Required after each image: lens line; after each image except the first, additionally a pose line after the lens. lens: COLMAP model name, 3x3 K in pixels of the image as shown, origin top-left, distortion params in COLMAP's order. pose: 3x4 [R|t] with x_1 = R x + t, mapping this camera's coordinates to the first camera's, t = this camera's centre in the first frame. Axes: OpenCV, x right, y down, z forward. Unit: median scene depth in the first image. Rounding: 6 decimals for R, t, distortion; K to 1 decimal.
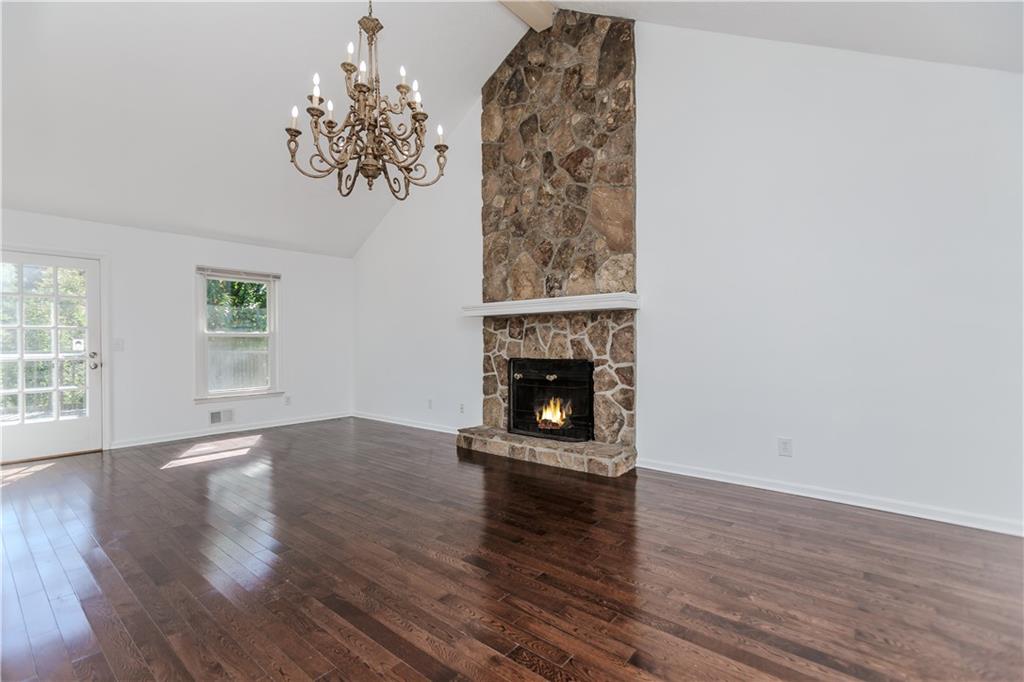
lens RADIAL K [[464.9, 0, 506.9], [0, 464.9, 345.3], [0, 0, 1]] dist [-0.026470, 0.021902]
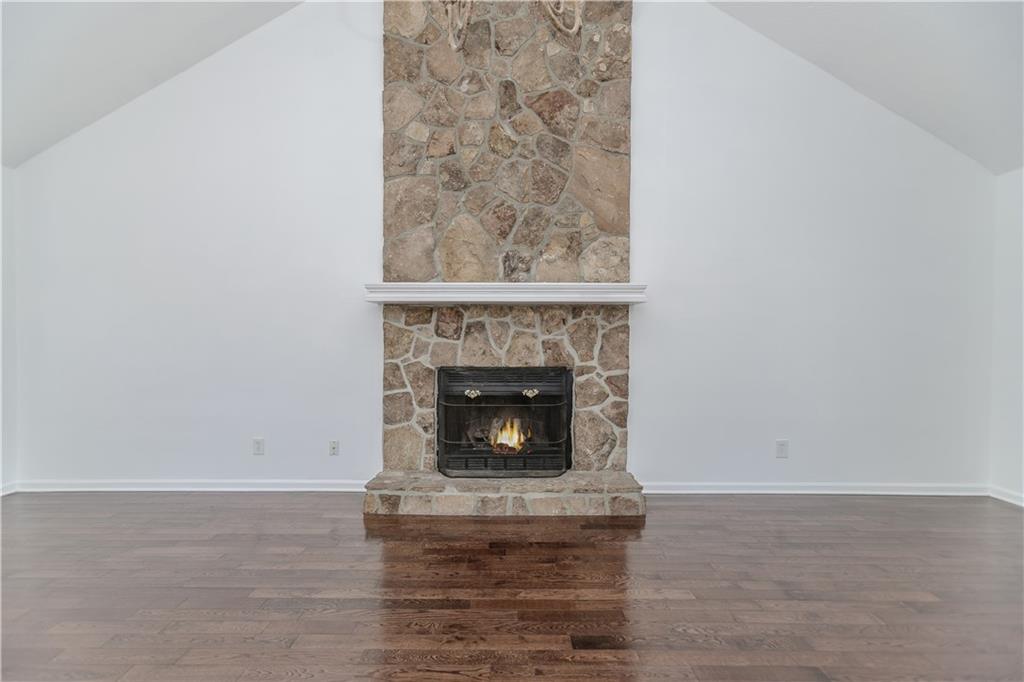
lens RADIAL K [[464.9, 0, 506.9], [0, 464.9, 345.3], [0, 0, 1]] dist [-0.026470, 0.021902]
pose [[0.768794, -0.002139, 0.639492, -0.387331], [-0.003805, 0.999961, 0.007919, -0.010406], [-0.639485, -0.008521, 0.768757, 0.456288]]
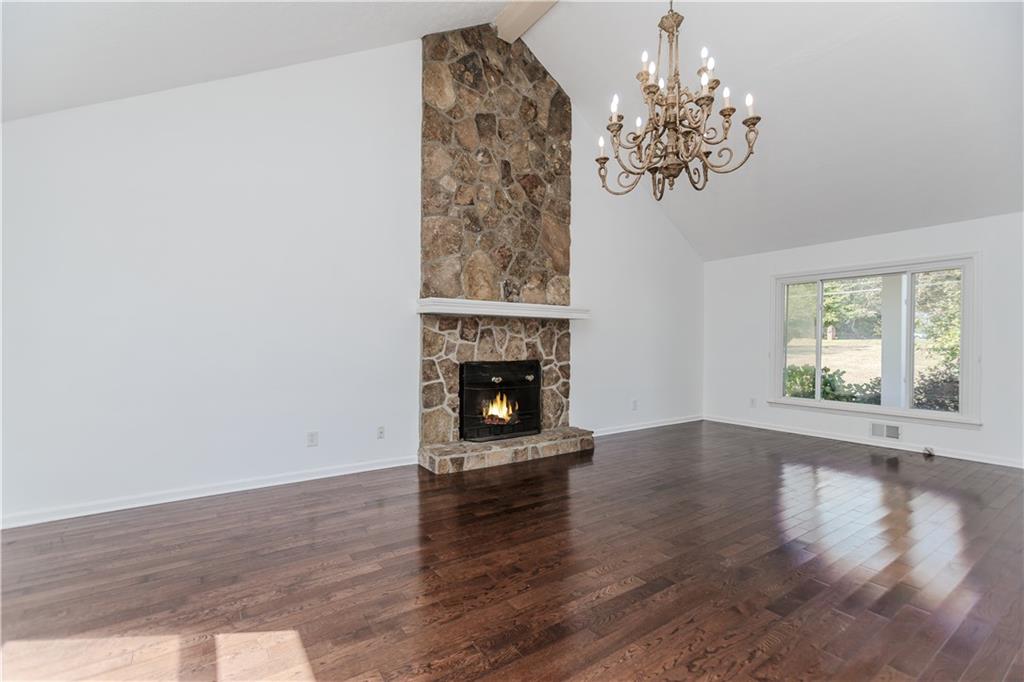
lens RADIAL K [[444.8, 0, 512.5], [0, 444.8, 345.2], [0, 0, 1]] dist [-0.023485, 0.000047]
pose [[0.276100, 0.003511, 0.961123, -0.884095], [-0.000017, 0.999993, -0.003648, -0.001984], [-0.961129, 0.000990, 0.276098, 0.736743]]
